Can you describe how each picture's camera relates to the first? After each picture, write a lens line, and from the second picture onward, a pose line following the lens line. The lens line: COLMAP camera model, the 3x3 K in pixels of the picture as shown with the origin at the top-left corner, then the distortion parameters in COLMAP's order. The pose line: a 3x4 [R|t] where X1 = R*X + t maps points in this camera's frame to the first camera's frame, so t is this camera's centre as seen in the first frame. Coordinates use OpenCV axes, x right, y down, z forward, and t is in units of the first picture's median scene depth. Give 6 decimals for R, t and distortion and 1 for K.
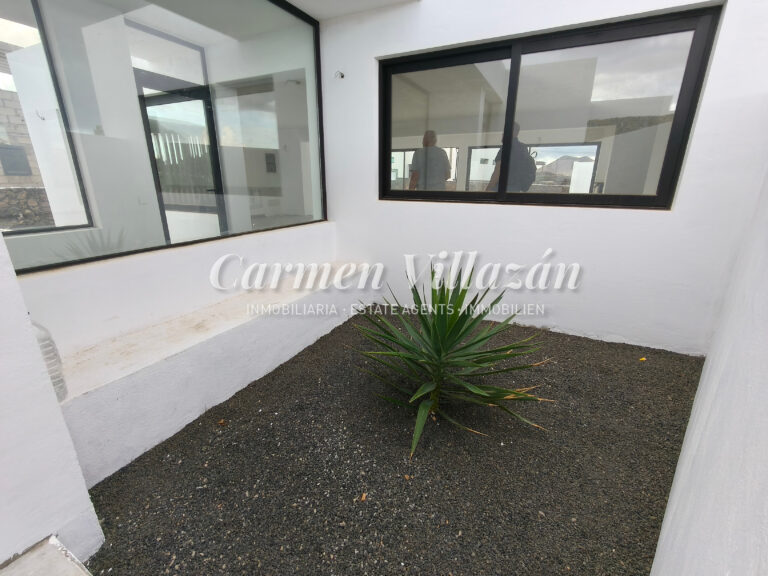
lens RADIAL K [[345.3, 0, 384.1], [0, 345.3, 287.2], [0, 0, 1]] dist [0.002961, 0.000580]
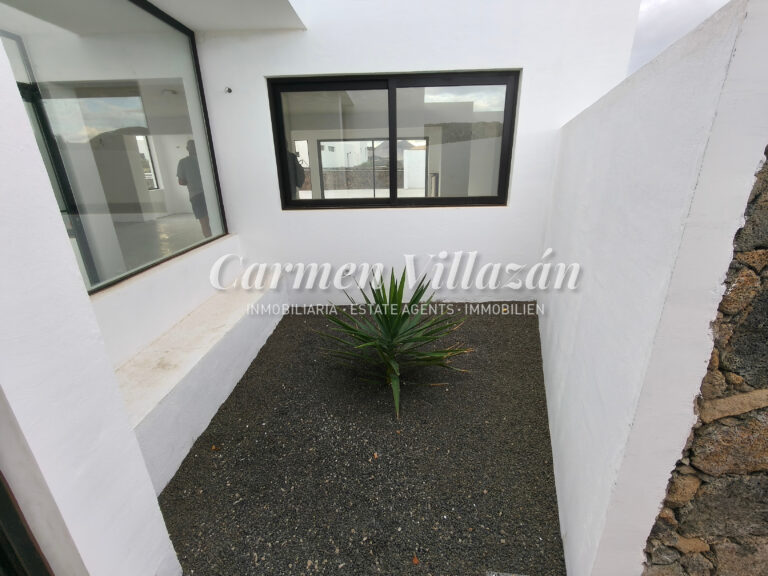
lens RADIAL K [[345.3, 0, 384.6], [0, 345.3, 287.6], [0, 0, 1]] dist [0.002961, 0.000580]
pose [[0.902910, -0.168731, 0.395327, -0.238971], [0.153491, 0.985659, 0.070125, -0.057334], [-0.401490, -0.002637, 0.915860, -0.113304]]
